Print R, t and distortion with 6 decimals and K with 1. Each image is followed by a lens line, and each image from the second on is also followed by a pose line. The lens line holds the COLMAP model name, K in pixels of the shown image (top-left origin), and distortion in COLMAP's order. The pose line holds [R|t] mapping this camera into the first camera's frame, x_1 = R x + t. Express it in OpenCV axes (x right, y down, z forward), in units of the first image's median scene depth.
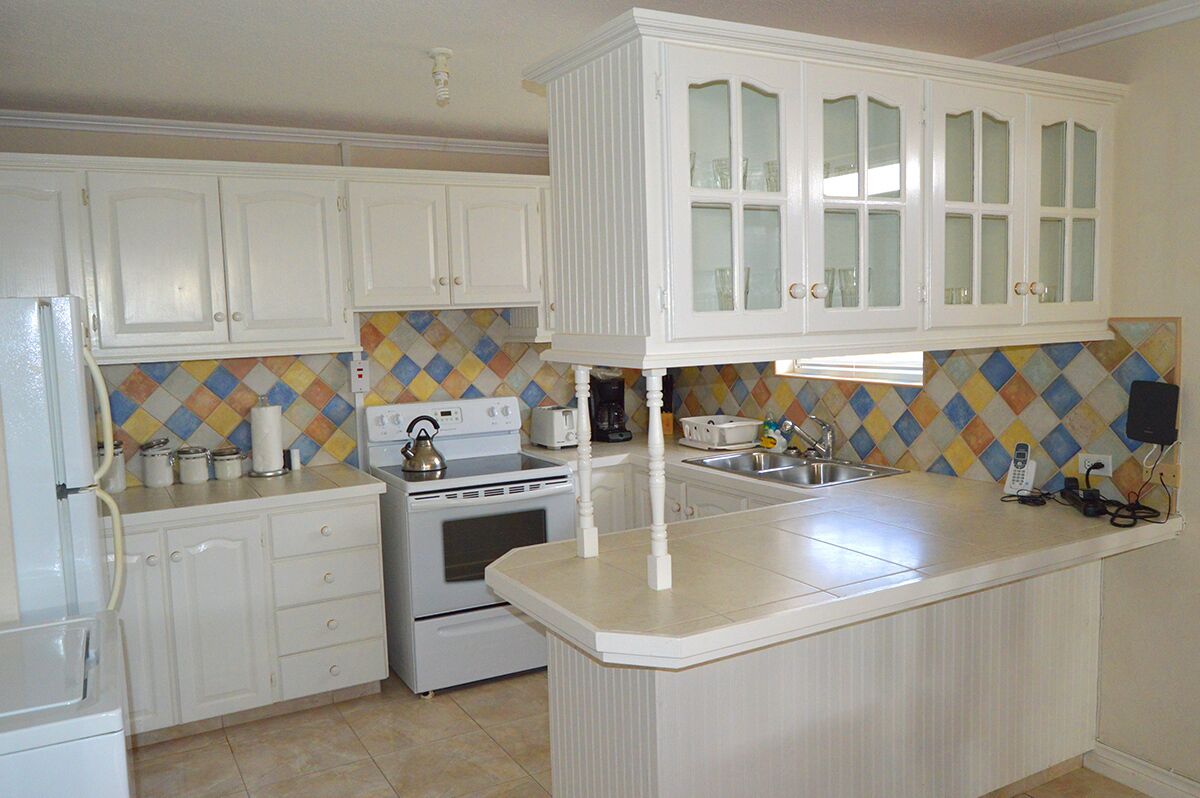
lens RADIAL K [[969.9, 0, 591.8], [0, 969.9, 403.0], [0, 0, 1]] dist [0.009340, -0.018527]
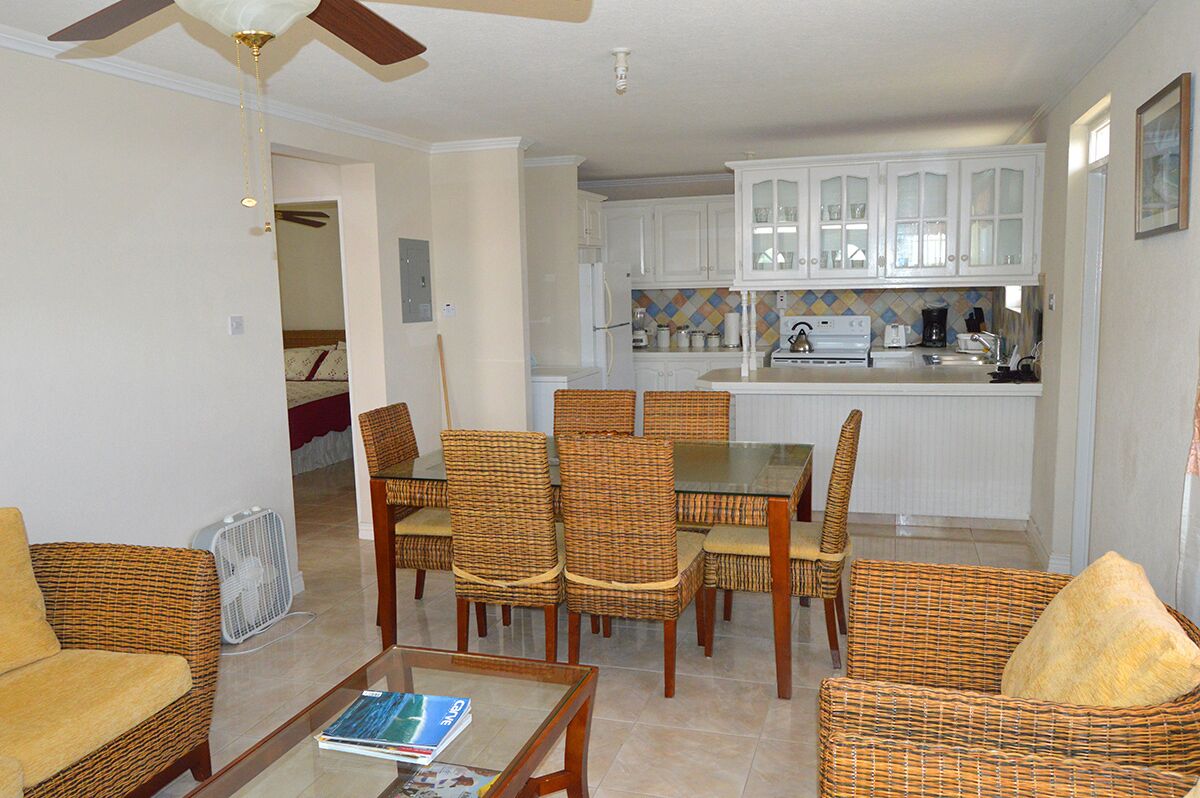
lens RADIAL K [[969.9, 0, 601.5], [0, 969.9, 402.6], [0, 0, 1]] dist [0.009340, -0.018527]
pose [[0.709343, 0.107710, -0.696585, 0.858618], [-0.067863, 0.994101, 0.084608, 0.035283], [0.701589, -0.012744, 0.712468, -0.603639]]
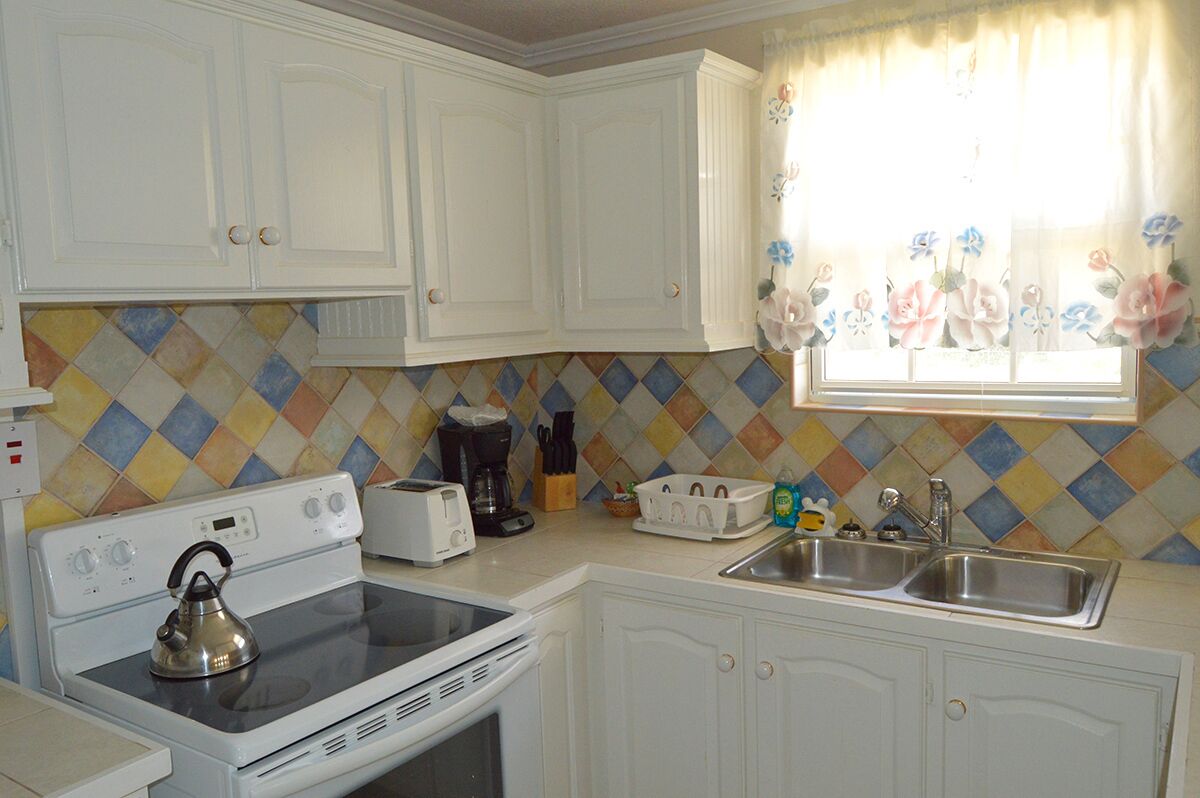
lens RADIAL K [[969.9, 0, 608.3], [0, 969.9, 405.5], [0, 0, 1]] dist [0.009340, -0.018527]
pose [[0.888664, -0.046234, 0.456223, -0.202506], [0.048135, 0.998813, 0.007459, -0.041716], [-0.456026, 0.015331, 0.889834, 0.514737]]
